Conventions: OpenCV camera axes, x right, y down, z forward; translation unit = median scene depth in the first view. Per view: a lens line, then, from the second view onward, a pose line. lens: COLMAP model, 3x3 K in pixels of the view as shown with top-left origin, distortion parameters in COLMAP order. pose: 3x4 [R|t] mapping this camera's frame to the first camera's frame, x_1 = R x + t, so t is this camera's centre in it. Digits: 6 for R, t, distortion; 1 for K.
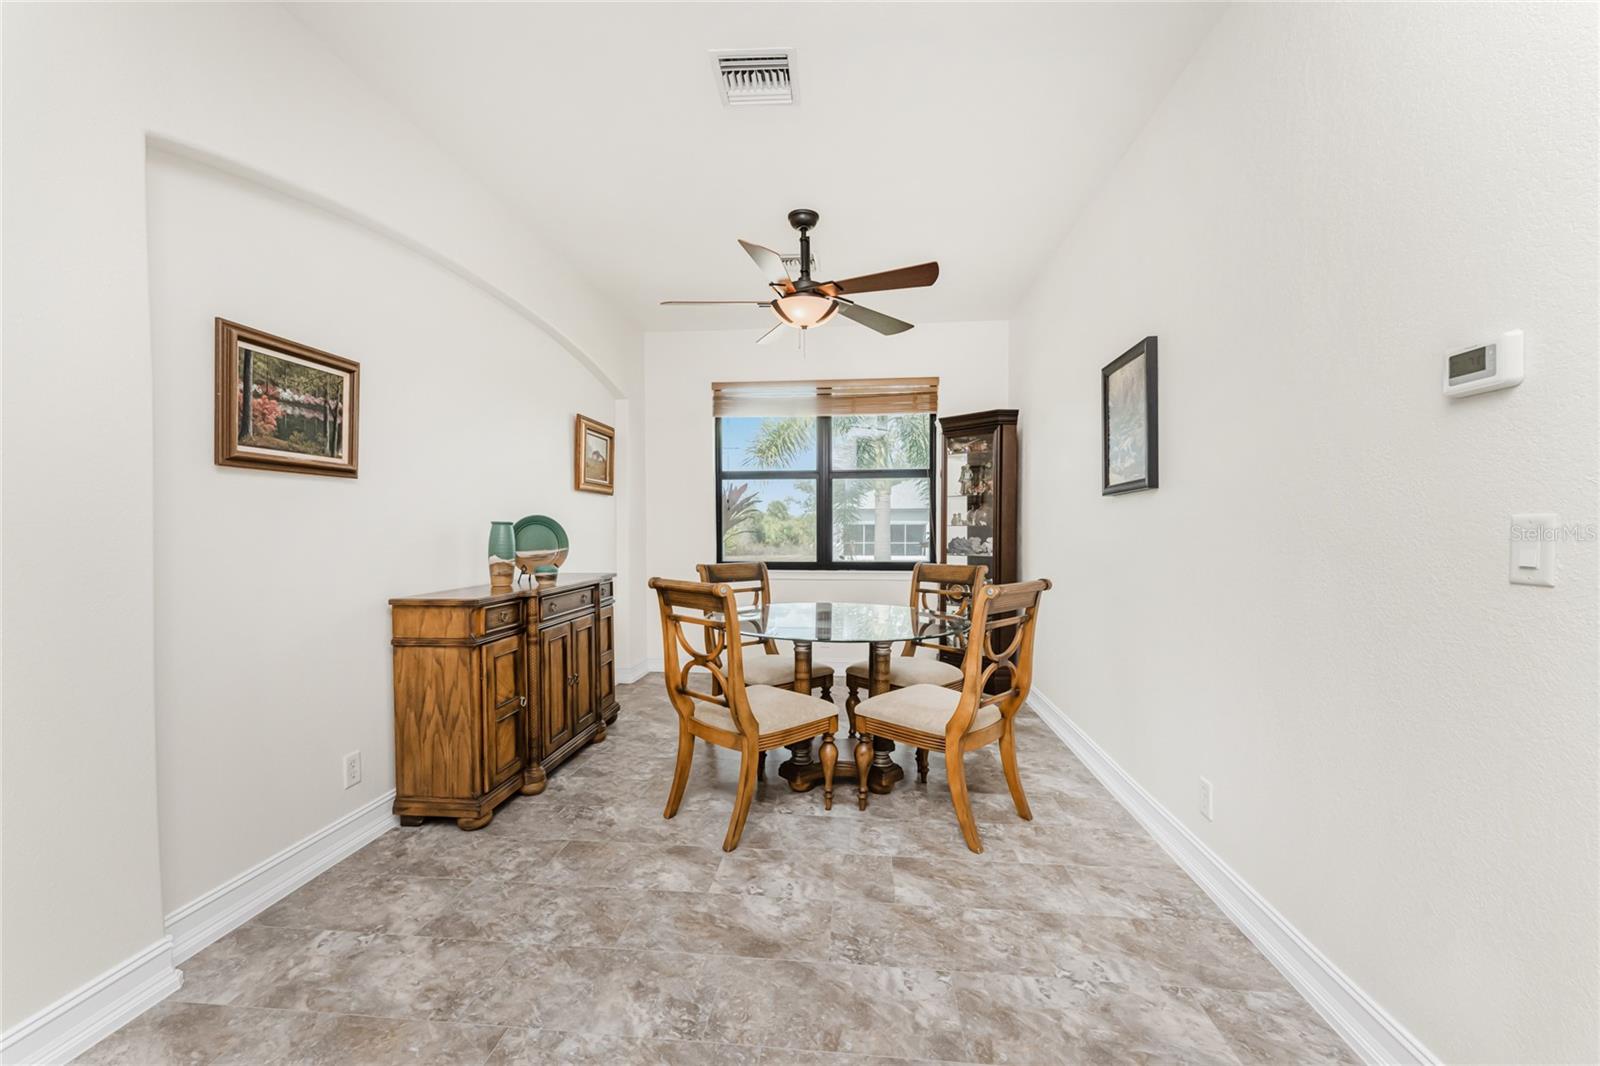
lens RADIAL K [[647.7, 0, 796.5], [0, 647.7, 542.5], [0, 0, 1]] dist [-0.000881, -0.000813]
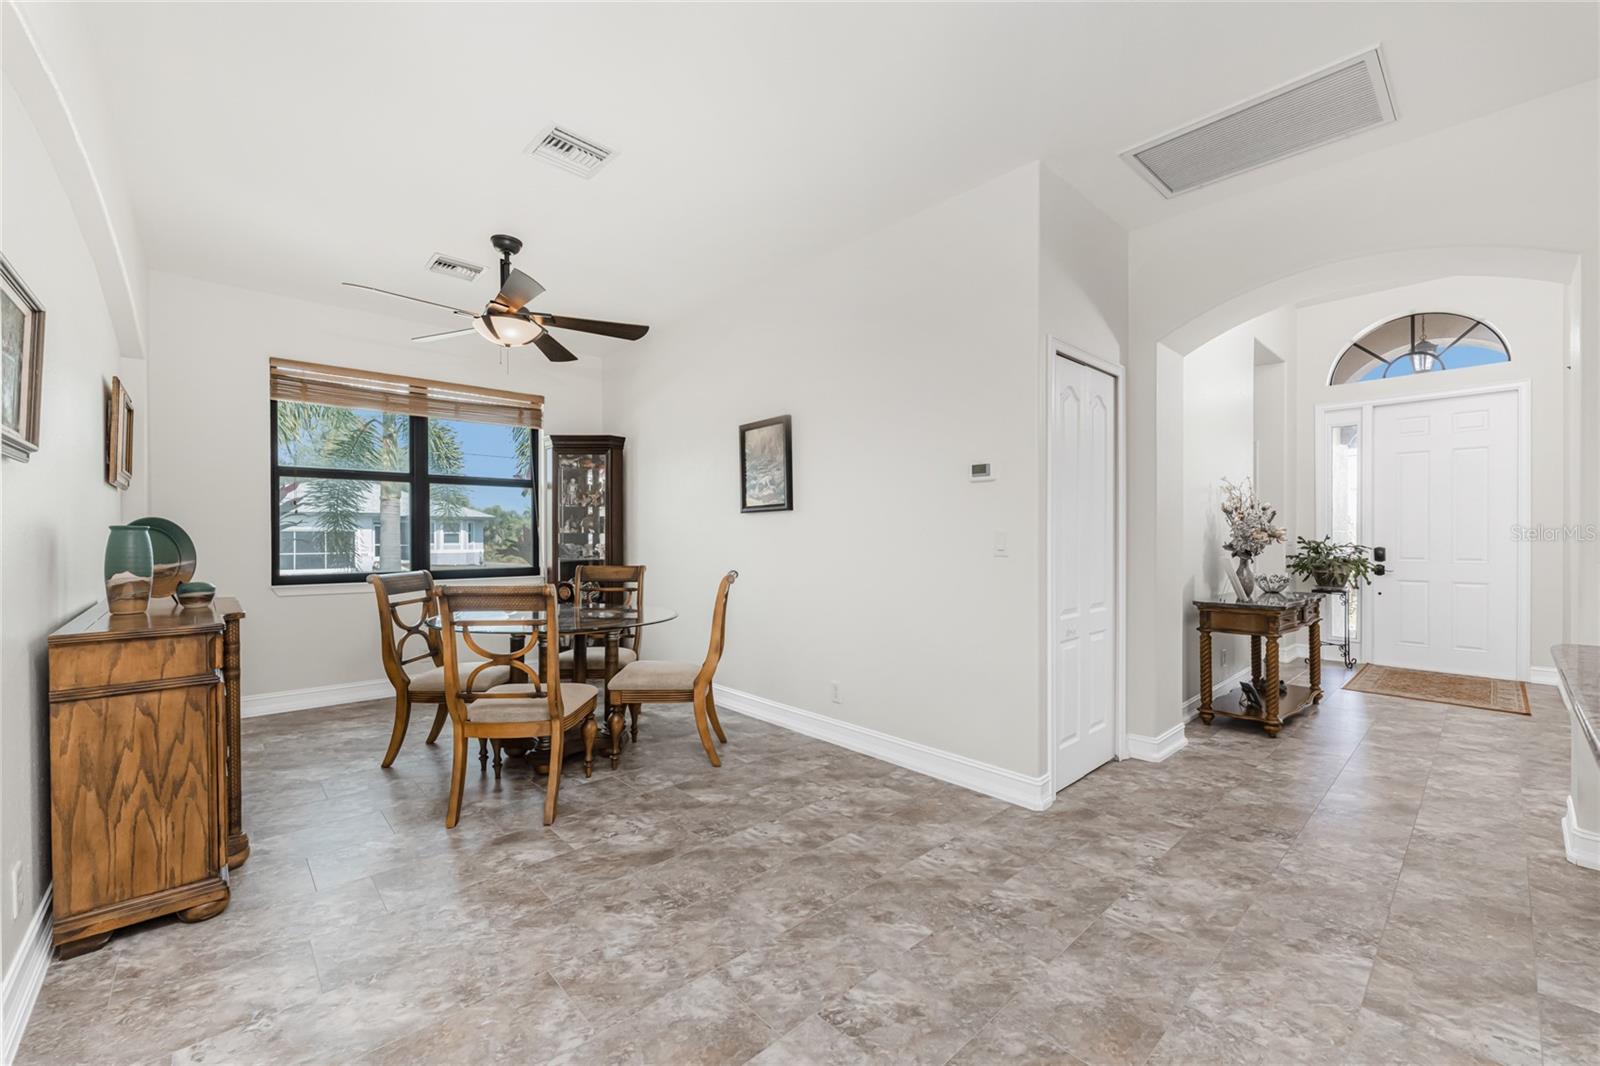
lens RADIAL K [[641.9, 0, 794.1], [0, 641.9, 539.0], [0, 0, 1]] dist [-0.000704, -0.000378]
pose [[0.670426, -0.003340, 0.741969, -0.602249], [0.016713, 0.999804, -0.010601, 0.003774], [-0.741788, 0.019508, 0.670350, -0.058447]]
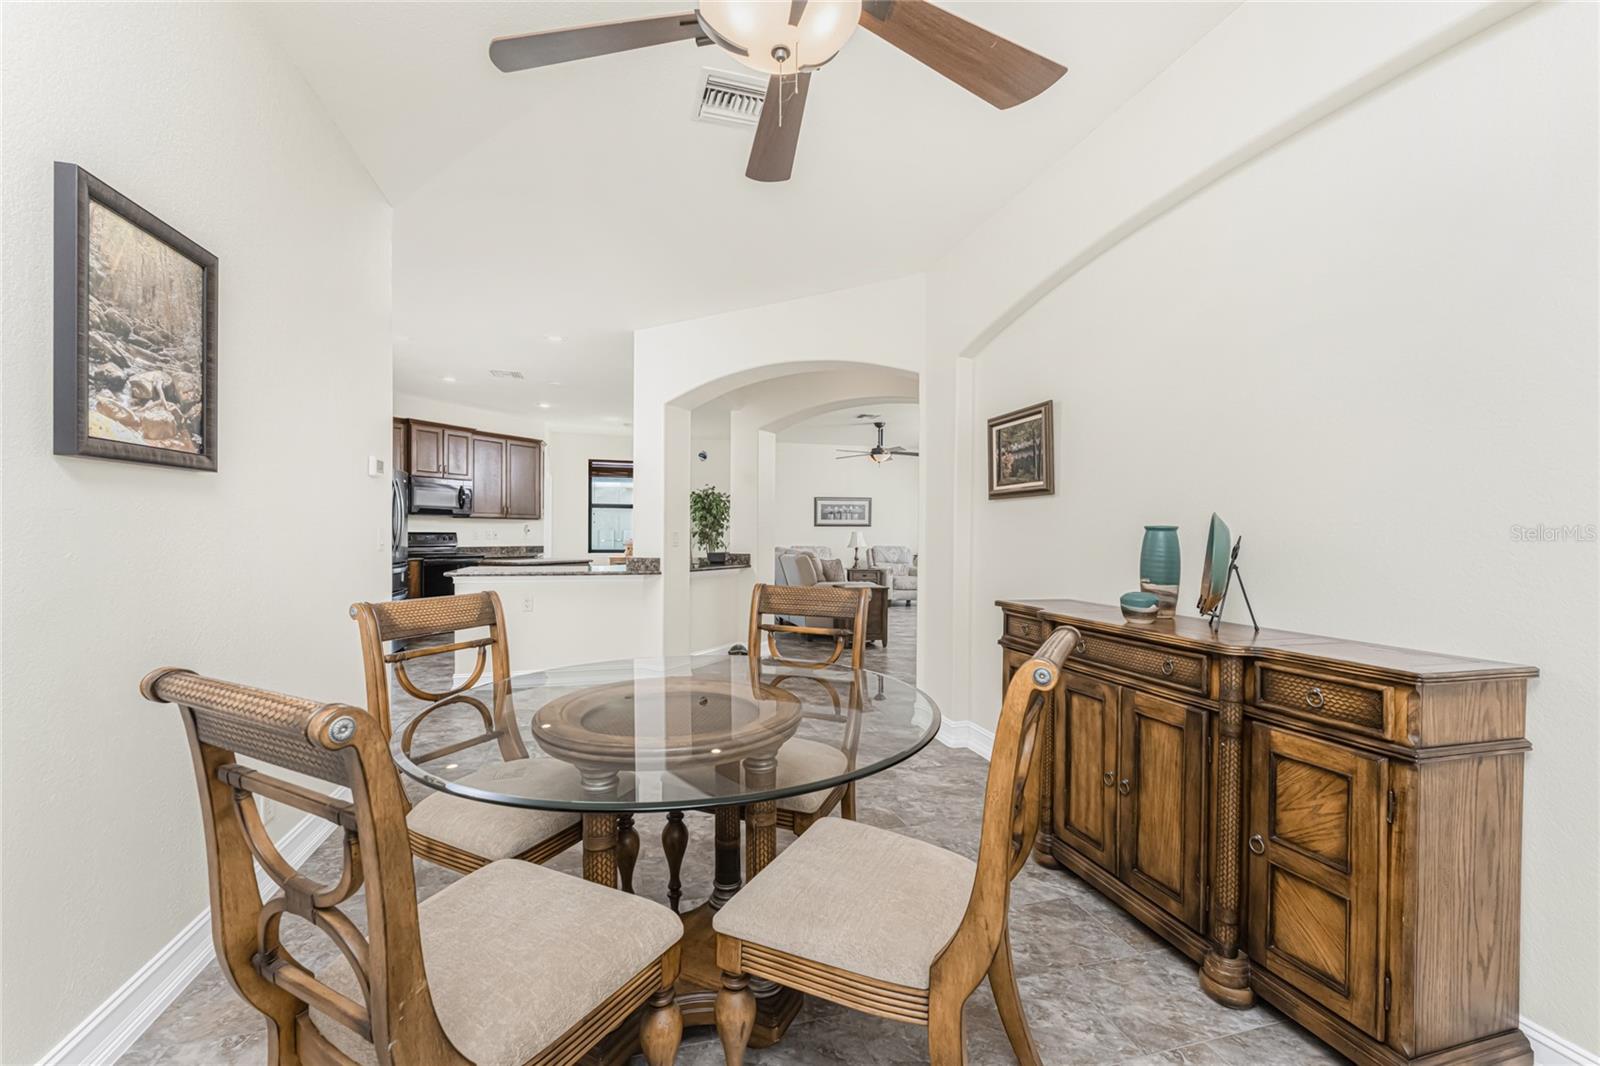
lens RADIAL K [[646.0, 0, 794.2], [0, 646.0, 529.8], [0, 0, 1]] dist [-0.000079, -0.000304]
pose [[-0.933453, -0.007613, -0.358618, 0.201657], [-0.013953, 0.999789, 0.015094, -0.040816], [0.358427, 0.019094, -0.933362, 1.854345]]
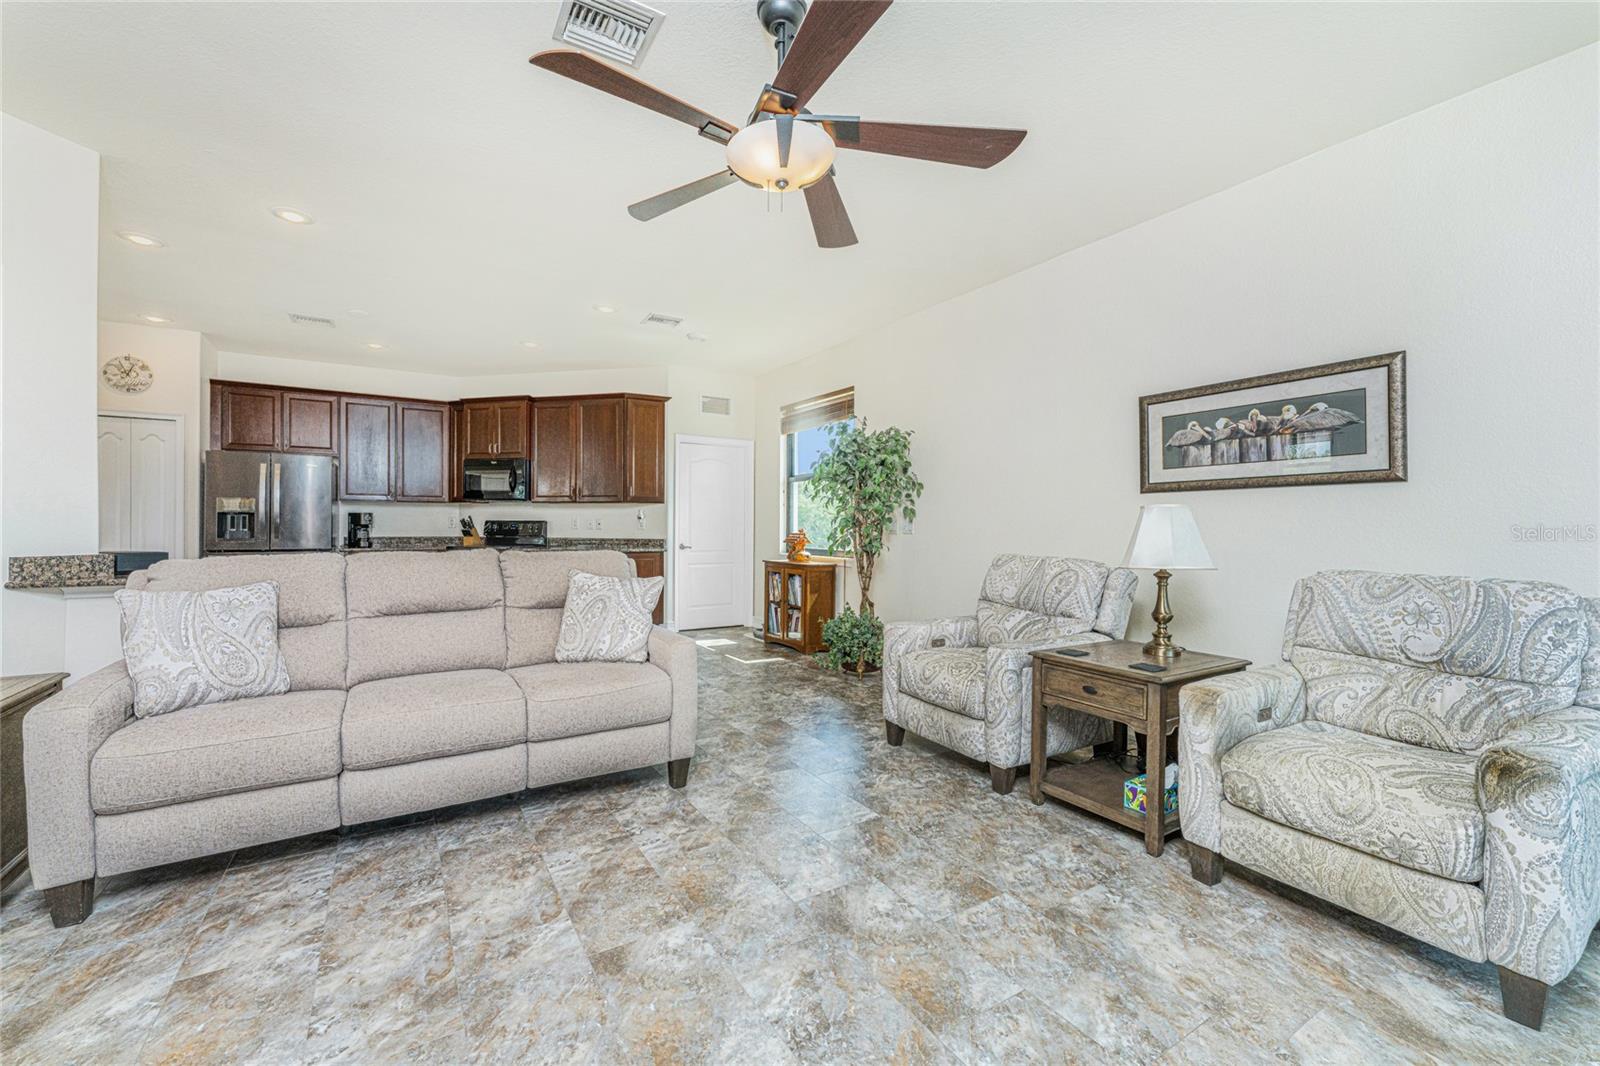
lens RADIAL K [[650.1, 0, 791.3], [0, 650.1, 516.1], [0, 0, 1]] dist [-0.000618, -0.000209]
pose [[-0.606183, 0.007844, 0.795286, -2.257054], [0.013326, 0.999911, 0.000295, 0.041288], [-0.795213, 0.010777, -0.606234, -0.948143]]
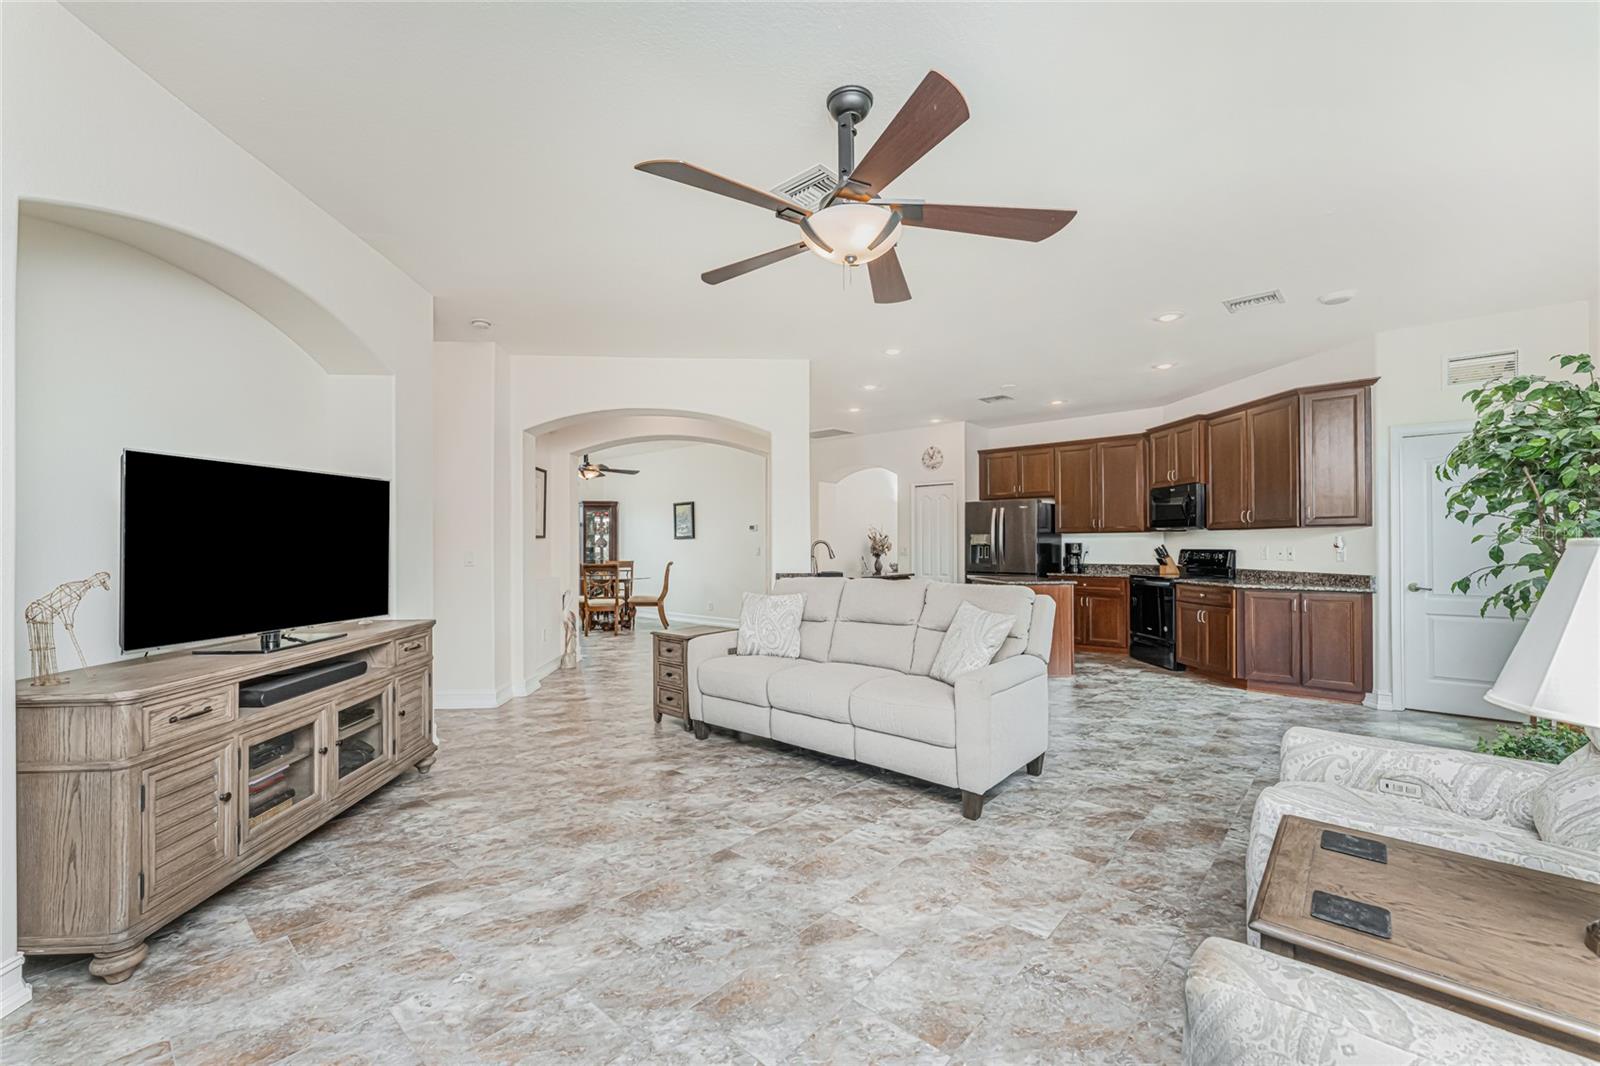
lens RADIAL K [[646.0, 0, 794.2], [0, 646.0, 529.8], [0, 0, 1]] dist [-0.000079, -0.000304]
pose [[0.585123, 0.018456, 0.810734, -2.367025], [0.021090, 0.999057, -0.037964, 0.030491], [-0.810670, 0.039311, 0.584182, -1.885519]]
